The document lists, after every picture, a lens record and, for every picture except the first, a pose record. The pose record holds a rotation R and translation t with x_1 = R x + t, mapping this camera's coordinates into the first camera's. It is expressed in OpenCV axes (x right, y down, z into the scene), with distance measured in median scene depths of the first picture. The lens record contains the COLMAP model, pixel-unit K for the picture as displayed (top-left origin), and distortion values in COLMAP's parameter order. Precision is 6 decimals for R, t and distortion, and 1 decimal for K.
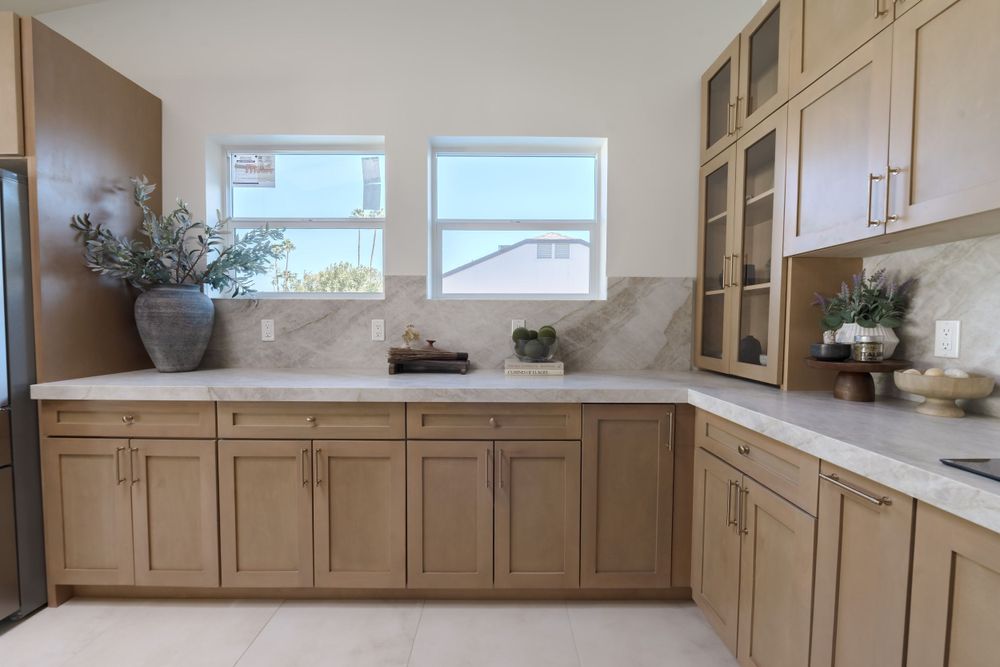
lens RADIAL K [[377.1, 0, 499.0], [0, 377.1, 339.6], [0, 0, 1]] dist [0.001303, -0.000258]
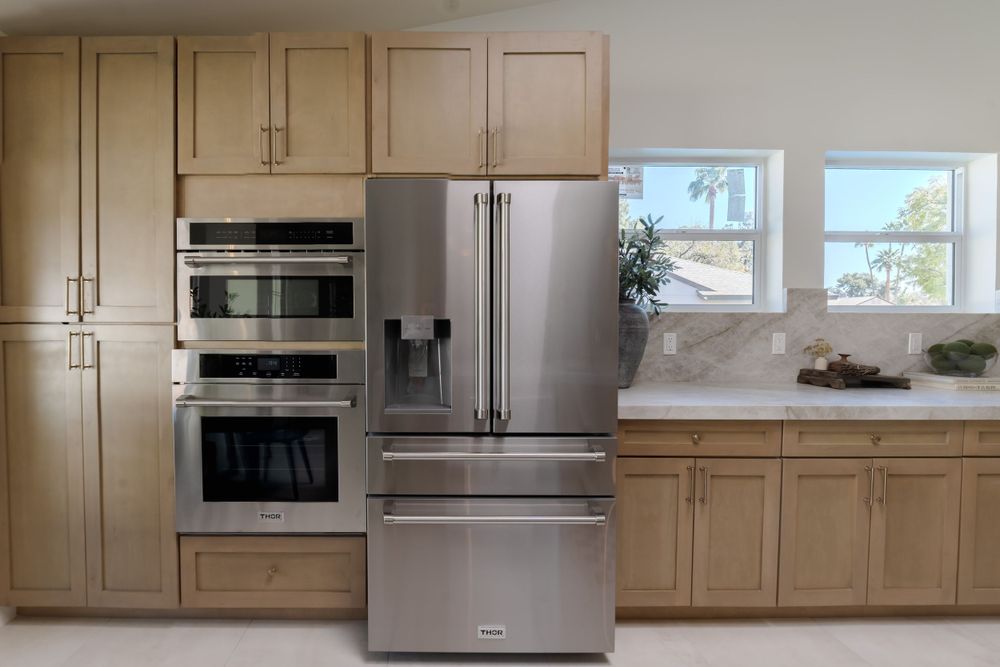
lens RADIAL K [[402.6, 0, 499.1], [0, 402.6, 329.4], [0, 0, 1]] dist [-0.005748, -0.000529]
pose [[0.999937, -0.000879, 0.011152, -1.072030], [0.001148, 0.999707, -0.024193, -0.037822], [-0.011128, 0.024204, 0.999645, -0.048438]]
